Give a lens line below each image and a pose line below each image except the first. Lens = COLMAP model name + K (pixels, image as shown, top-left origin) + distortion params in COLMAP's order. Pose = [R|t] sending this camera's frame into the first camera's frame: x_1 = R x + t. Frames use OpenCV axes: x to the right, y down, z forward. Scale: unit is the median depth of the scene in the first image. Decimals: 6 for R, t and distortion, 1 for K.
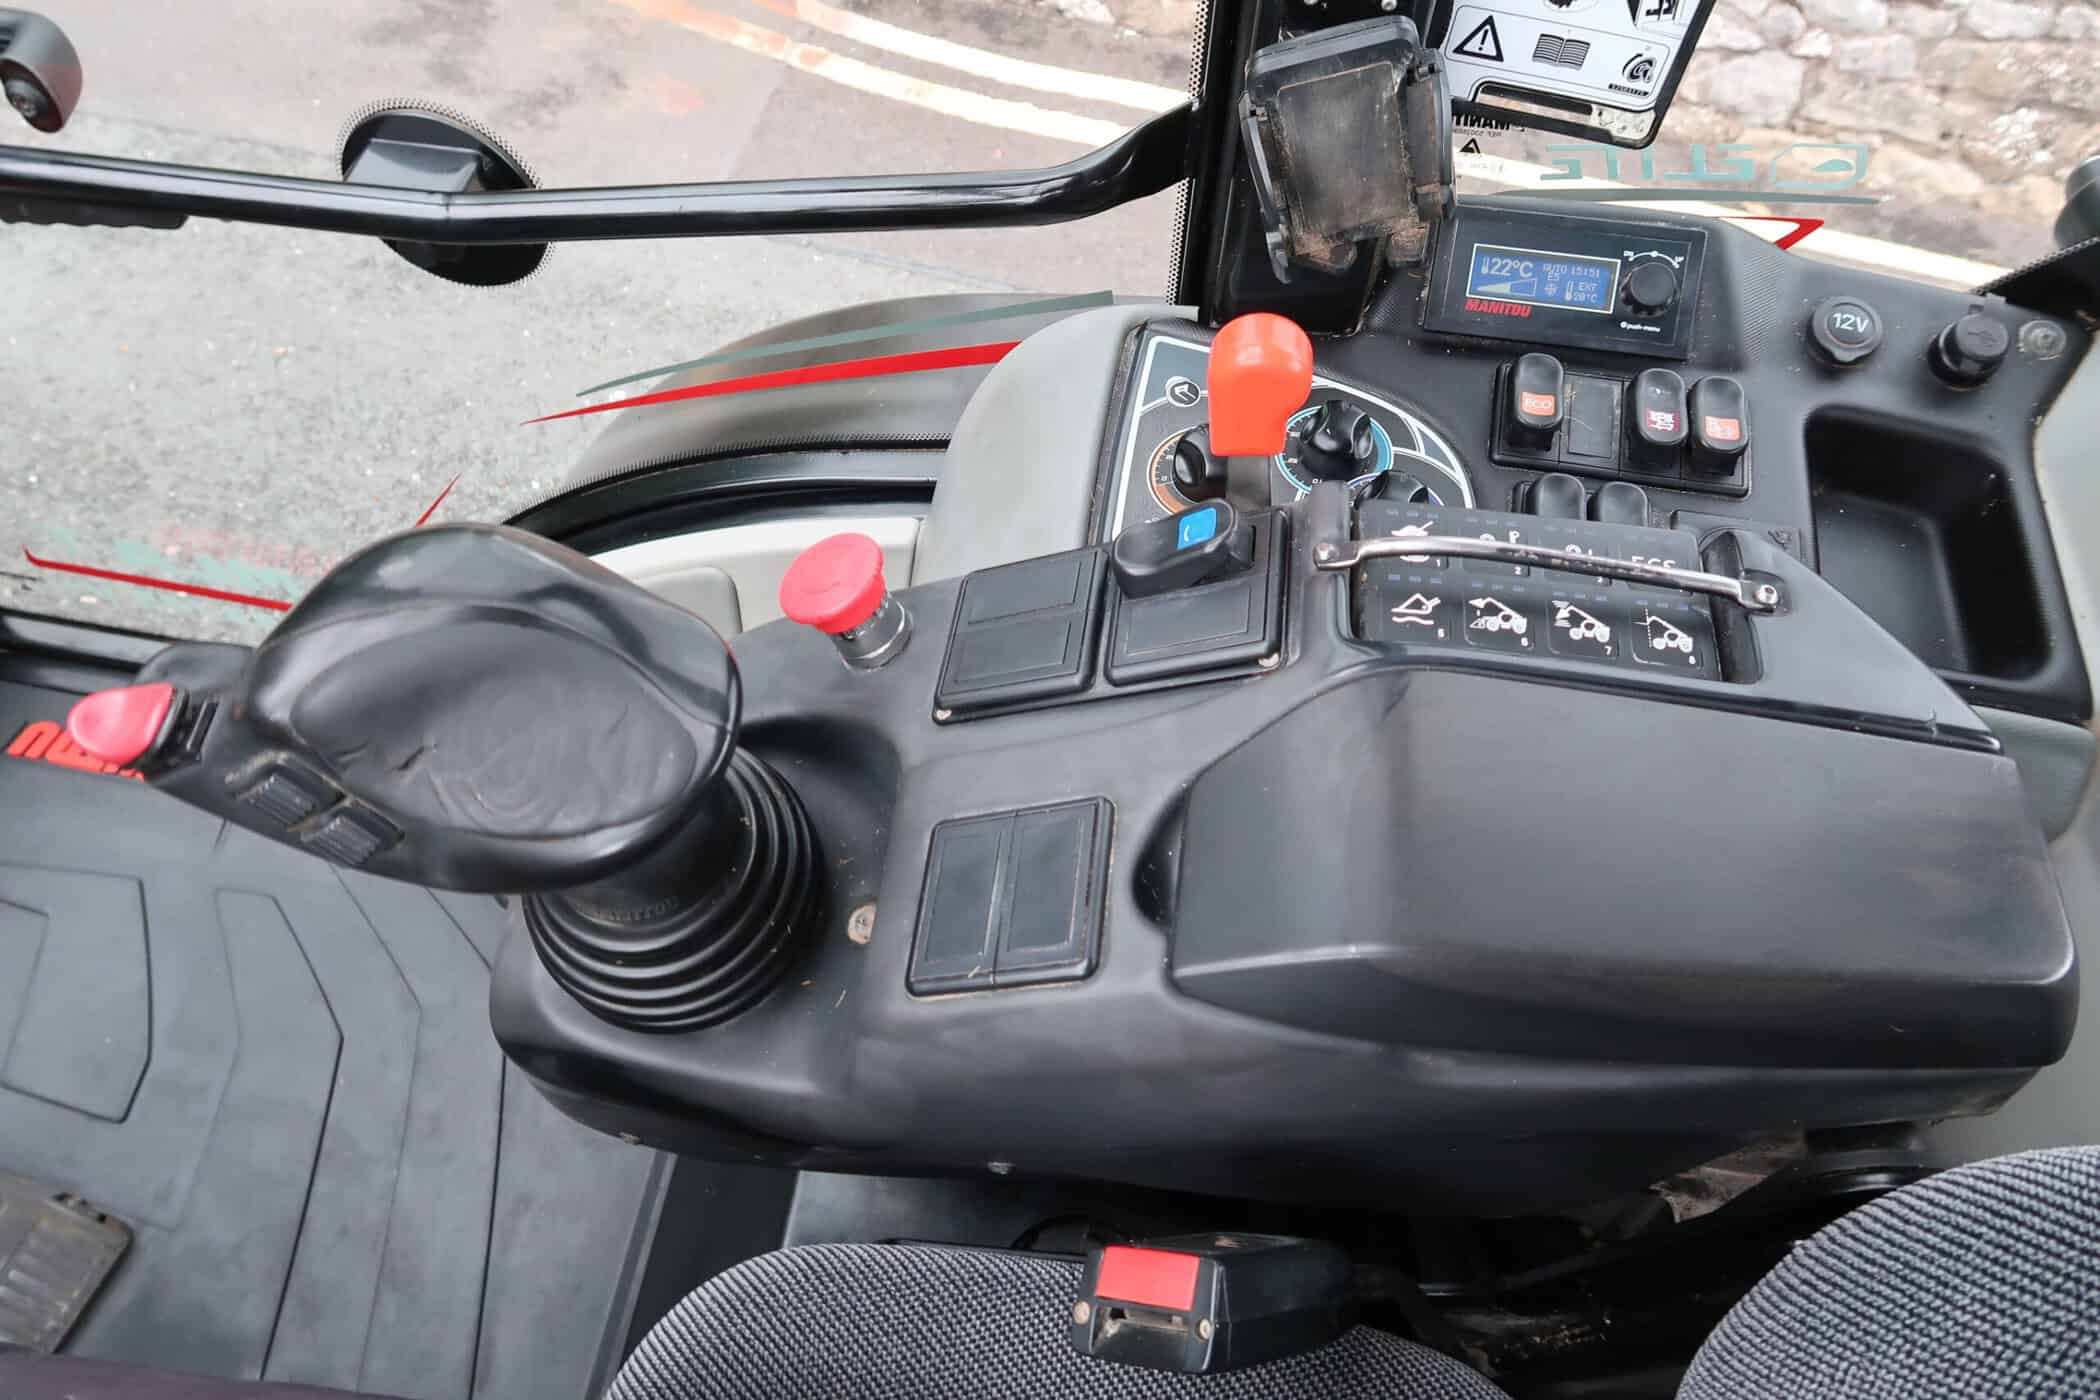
lens RADIAL K [[1446.0, 0, 1050.4], [0, 1446.0, 696.9], [0, 0, 1]] dist [-0.021572, 0.006476]
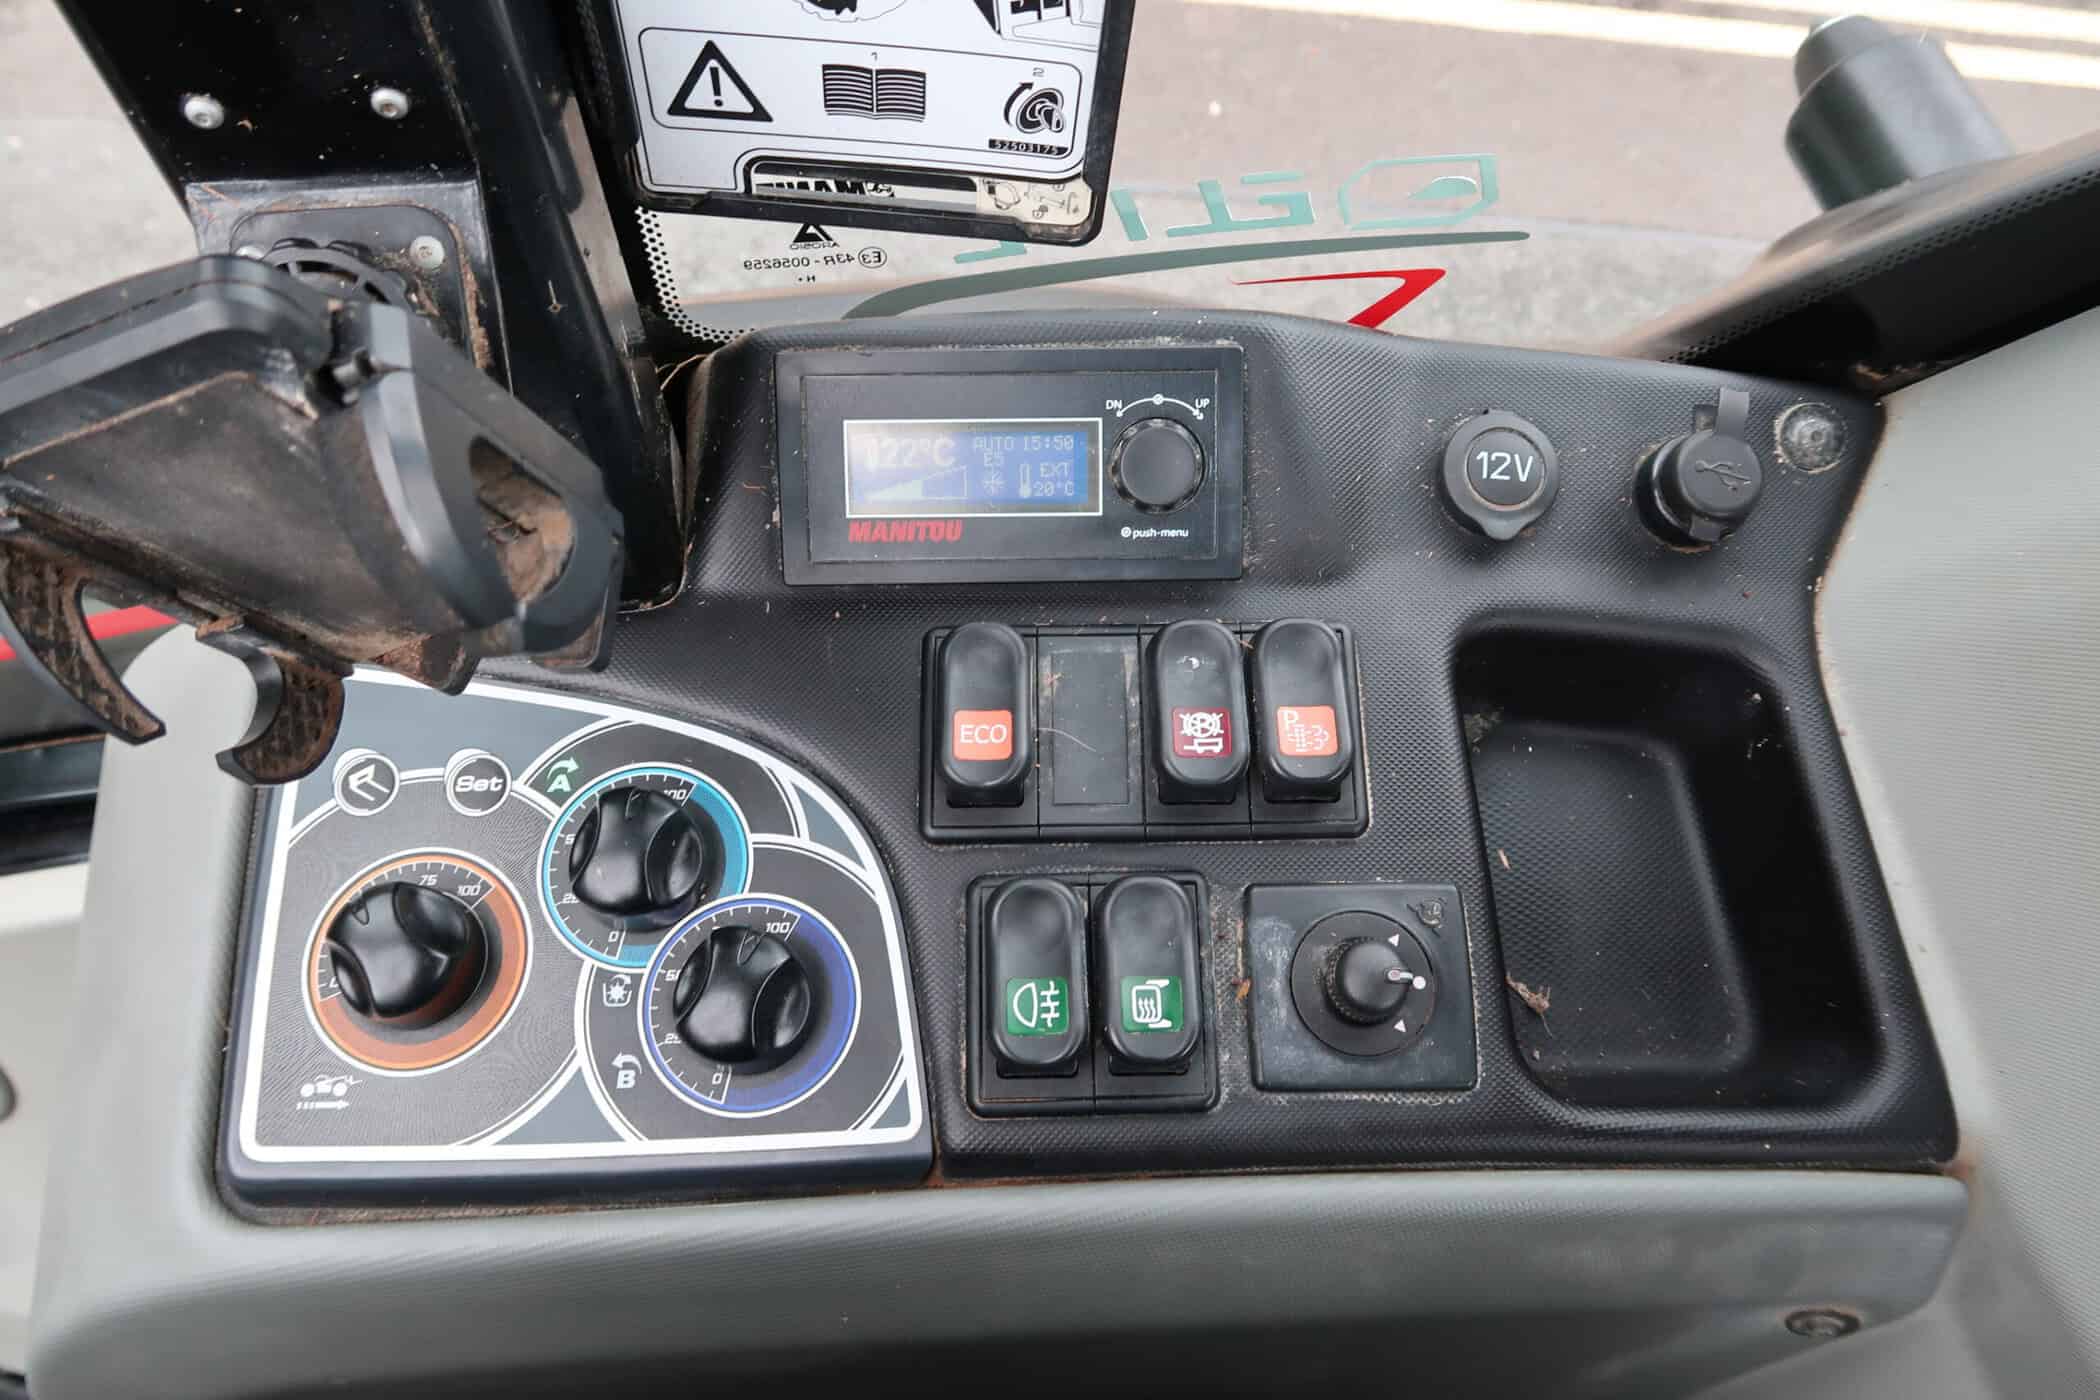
lens RADIAL K [[1446.0, 0, 1047.6], [0, 1446.0, 703.0], [0, 0, 1]] dist [-0.021572, 0.006476]
pose [[0.974788, -0.186786, 0.122063, 0.293485], [0.167713, 0.974149, 0.151345, -0.290564], [-0.147177, -0.127058, 0.980915, 0.451819]]
